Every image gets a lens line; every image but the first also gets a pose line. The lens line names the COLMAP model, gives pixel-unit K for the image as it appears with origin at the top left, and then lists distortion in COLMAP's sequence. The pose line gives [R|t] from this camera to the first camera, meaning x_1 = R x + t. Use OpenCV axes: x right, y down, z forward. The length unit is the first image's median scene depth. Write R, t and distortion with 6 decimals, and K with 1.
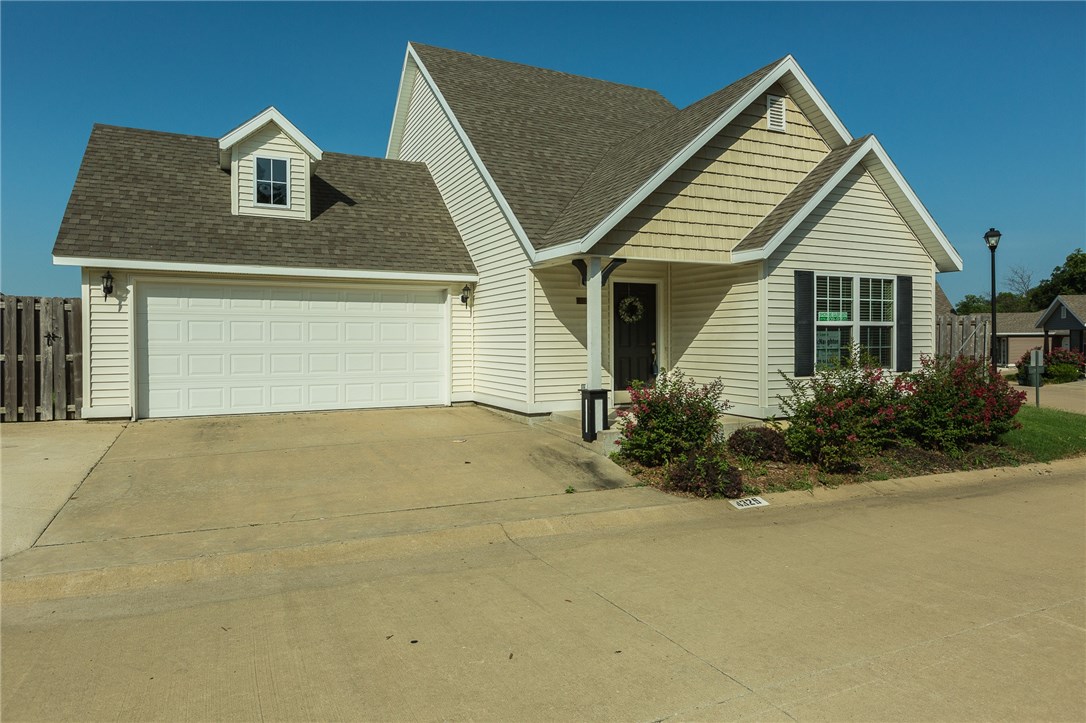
lens RADIAL K [[638.7, 0, 539.6], [0, 638.7, 350.1], [0, 0, 1]] dist [-0.000693, -0.002577]
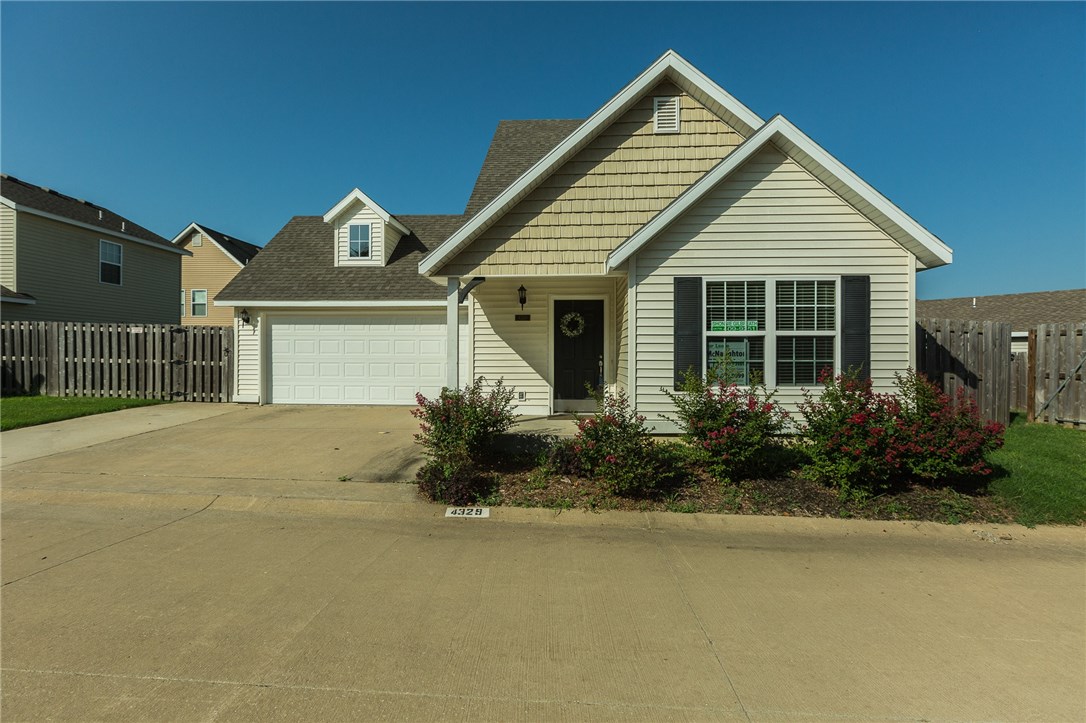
lens RADIAL K [[506.0, 0, 543.0], [0, 506.0, 361.5], [0, 0, 1]] dist [-0.008601, 0.000509]
pose [[0.884184, 0.007591, -0.467077, 0.545742], [-0.011792, 0.999912, -0.006073, 0.004923], [0.466990, 0.010878, 0.884196, 0.243146]]
